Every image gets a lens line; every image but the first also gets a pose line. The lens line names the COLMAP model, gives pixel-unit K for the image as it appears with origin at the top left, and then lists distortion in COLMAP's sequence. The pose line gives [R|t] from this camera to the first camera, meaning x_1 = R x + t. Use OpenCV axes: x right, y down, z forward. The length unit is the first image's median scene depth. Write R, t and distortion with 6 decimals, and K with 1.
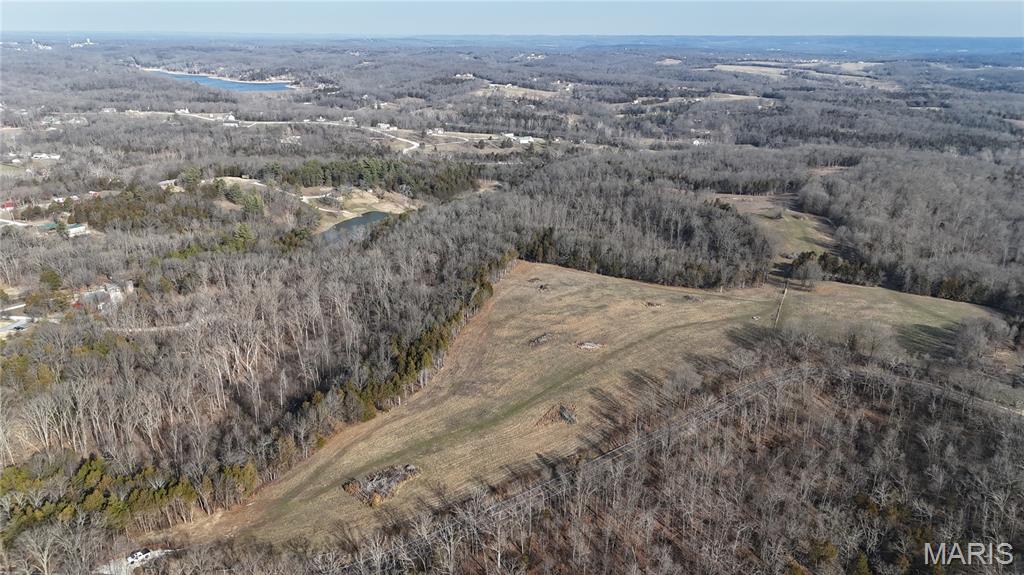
lens RADIAL K [[748.8, 0, 514.9], [0, 748.8, 296.6], [0, 0, 1]] dist [0.064009, -0.054121]
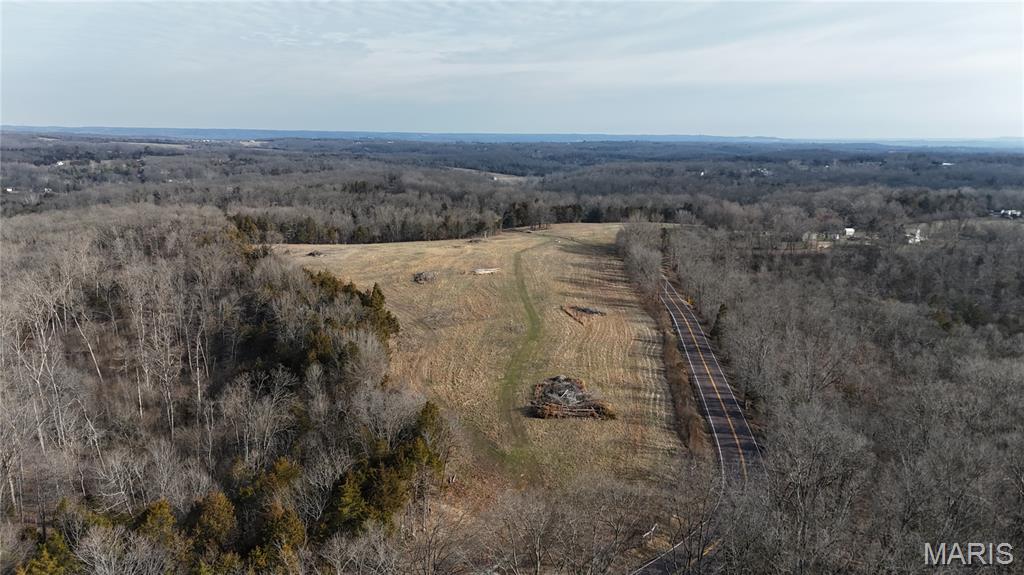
lens RADIAL K [[748.8, 0, 513.4], [0, 748.8, 286.3], [0, 0, 1]] dist [0.064009, -0.054121]
pose [[0.706737, -0.141382, 0.693206, -0.125489], [0.231320, 0.972152, -0.037562, 0.033706], [-0.668591, 0.186899, 0.719761, 0.112098]]
